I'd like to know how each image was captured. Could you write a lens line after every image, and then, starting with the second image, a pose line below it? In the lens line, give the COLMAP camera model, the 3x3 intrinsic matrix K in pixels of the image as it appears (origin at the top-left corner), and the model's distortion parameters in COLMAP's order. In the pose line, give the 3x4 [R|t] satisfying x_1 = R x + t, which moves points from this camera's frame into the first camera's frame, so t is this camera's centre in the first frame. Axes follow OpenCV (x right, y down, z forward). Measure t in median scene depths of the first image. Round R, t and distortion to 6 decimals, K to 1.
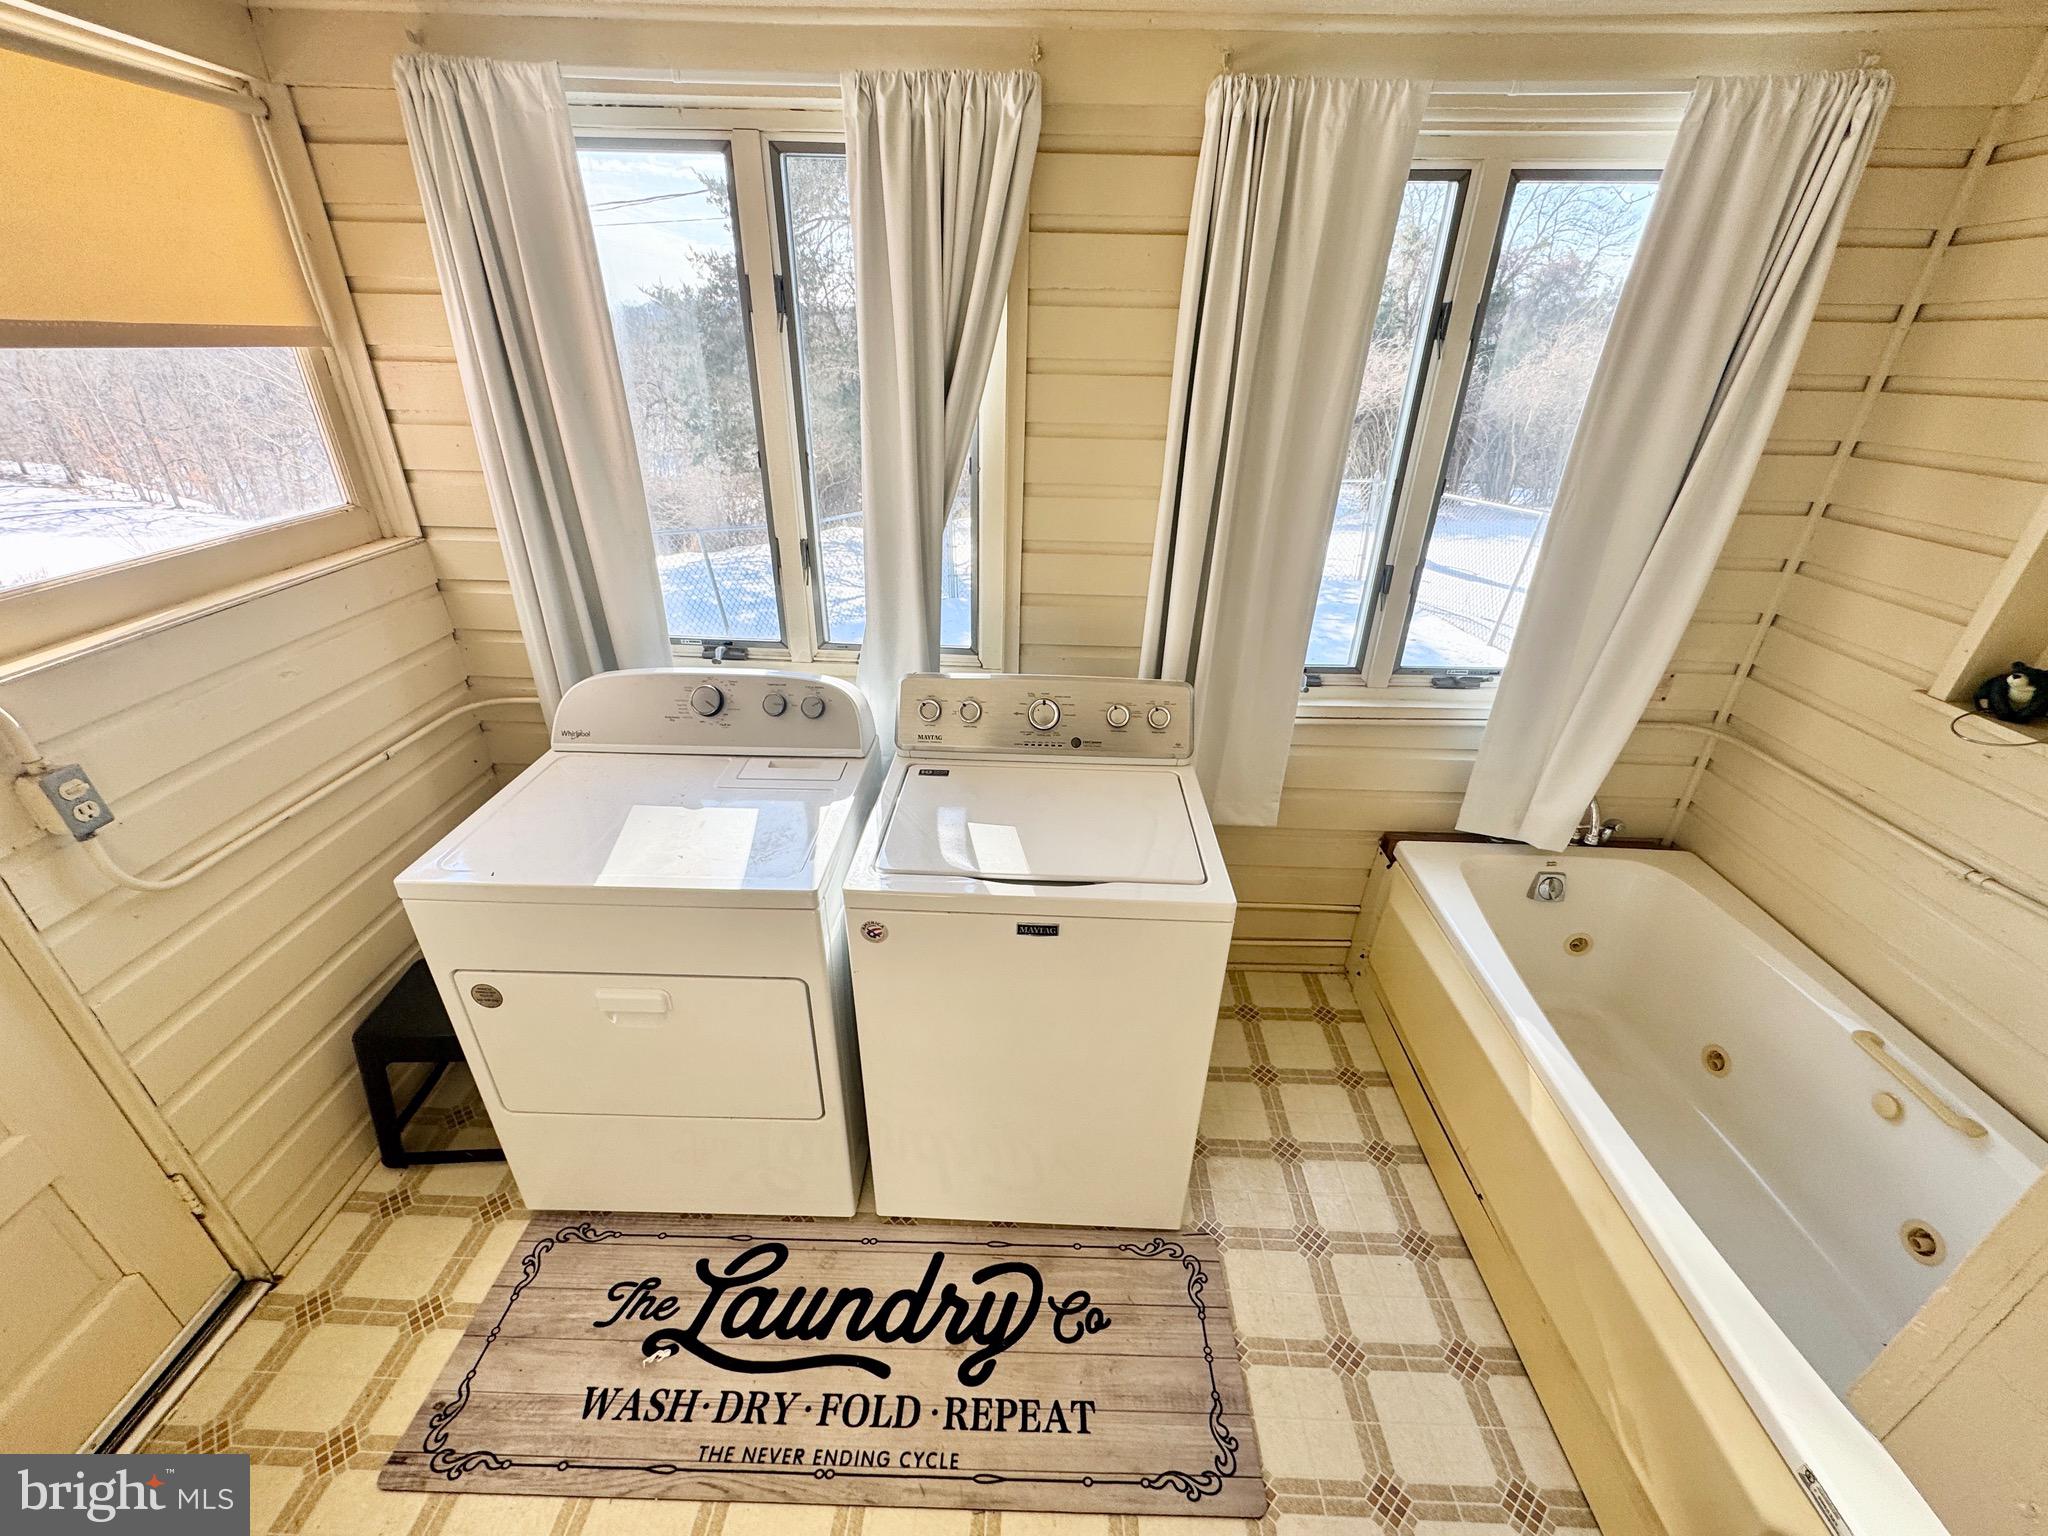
lens RADIAL K [[811.0, 0, 1023.4], [0, 811.0, 770.2], [0, 0, 1]] dist [-0.000073, 0.000325]
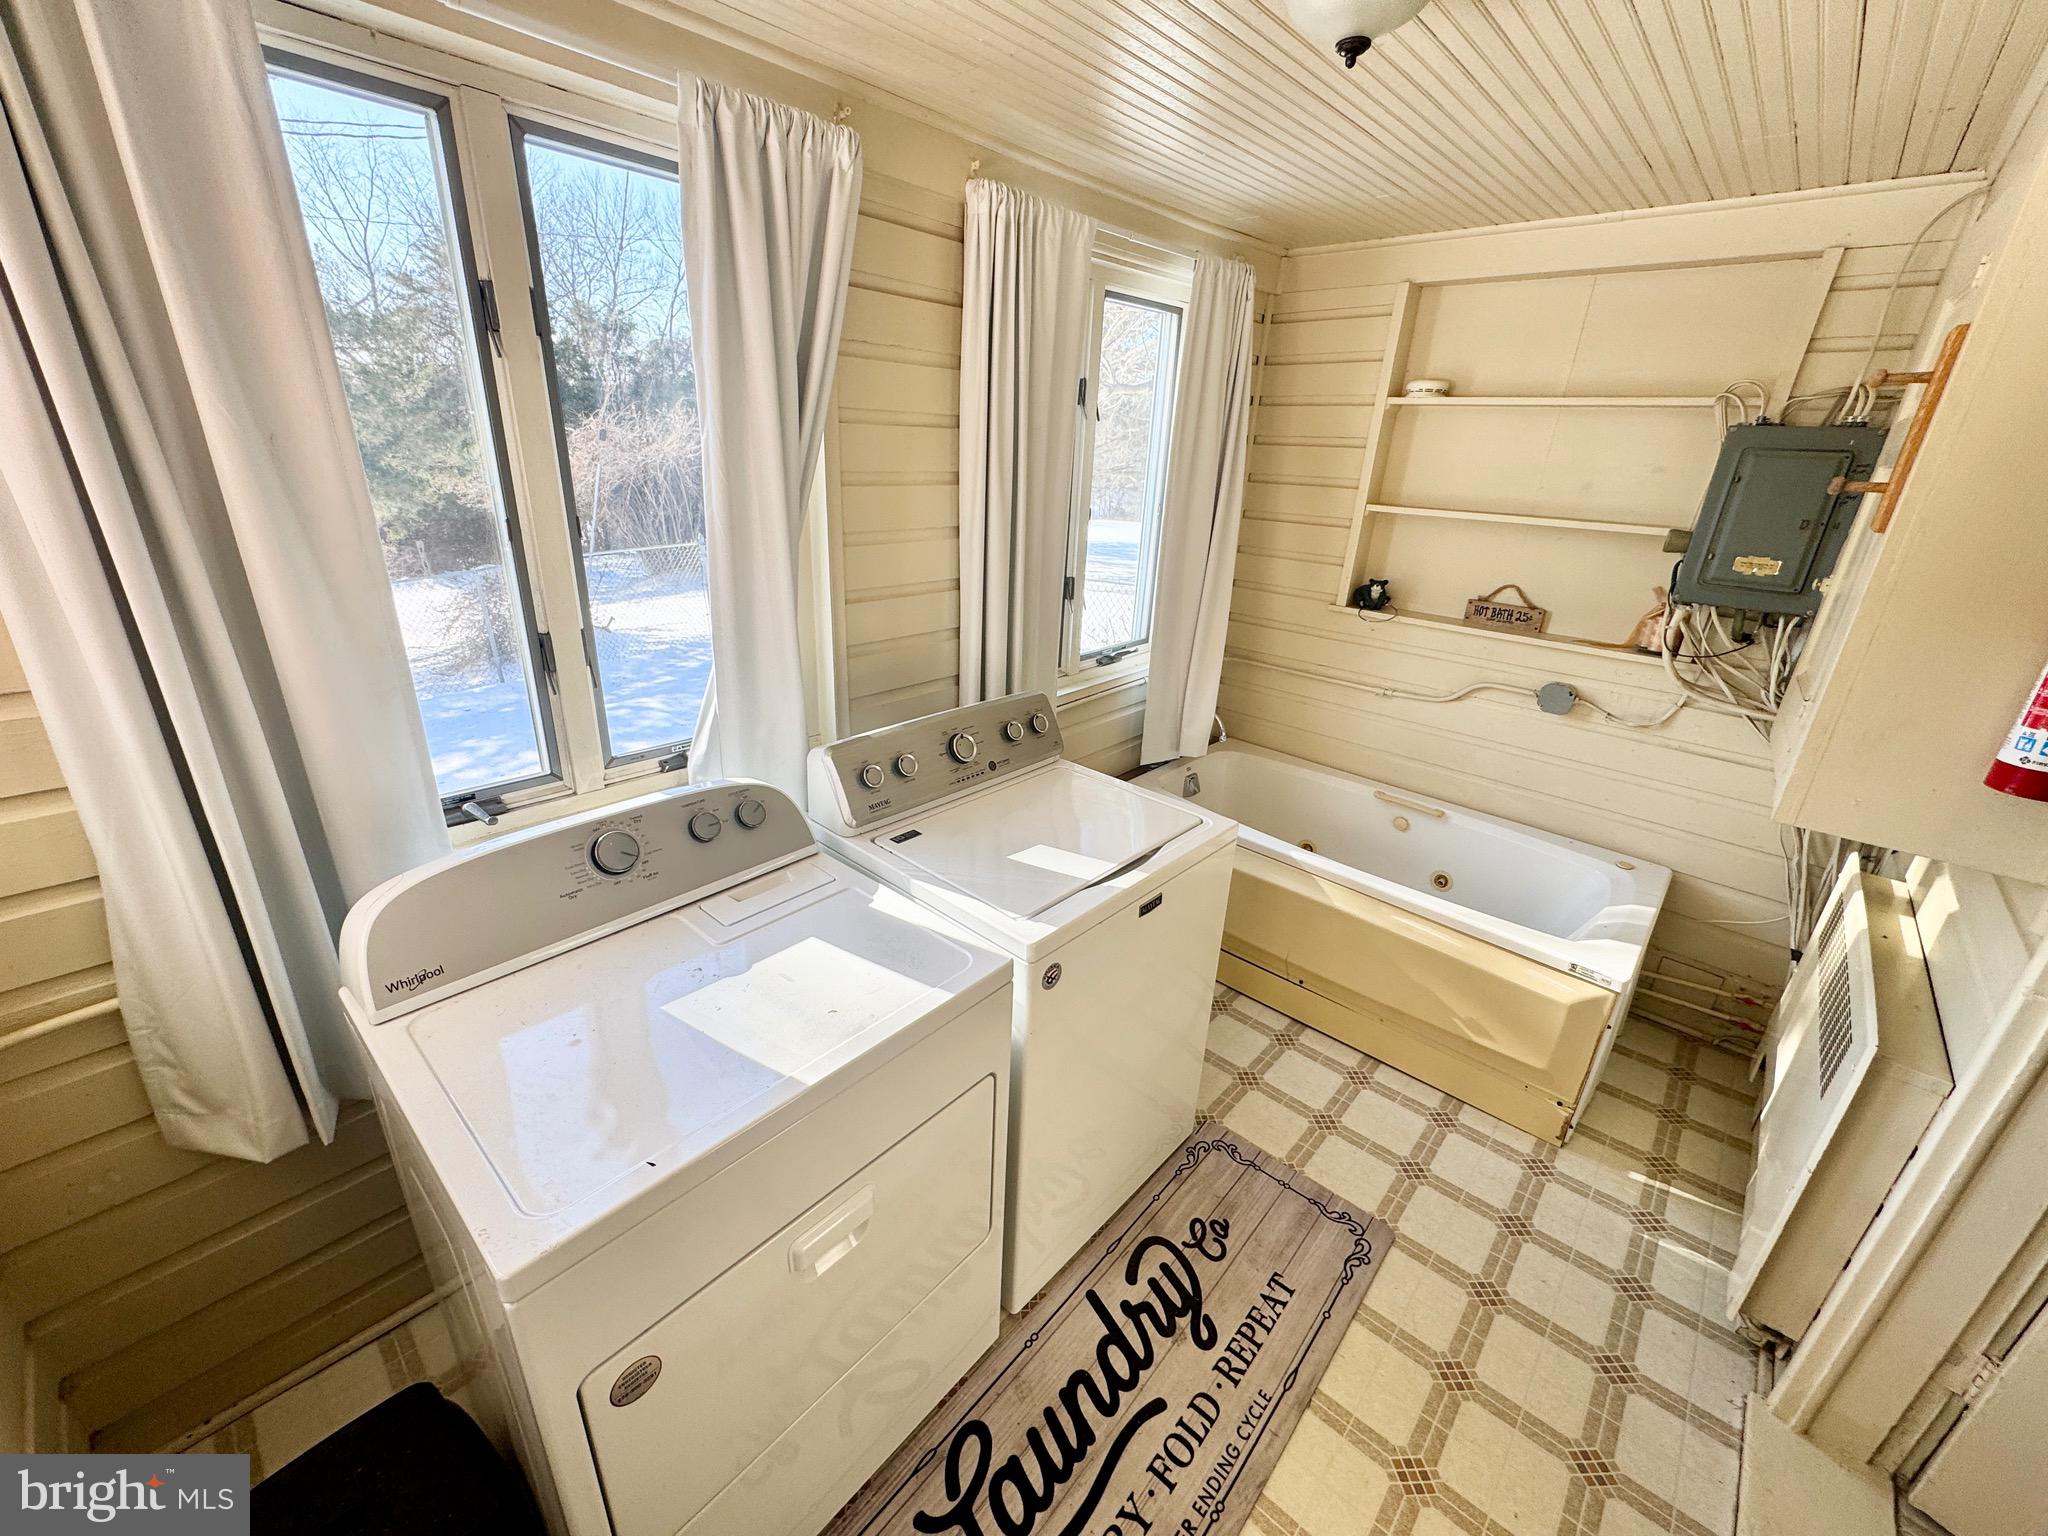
lens RADIAL K [[811.0, 0, 1023.4], [0, 811.0, 770.2], [0, 0, 1]] dist [-0.000073, 0.000325]
pose [[0.654718, -0.276892, 0.703331, -0.753275], [0.329418, 0.941999, 0.064204, -0.096614], [-0.680314, 0.189654, 0.707957, 0.272961]]
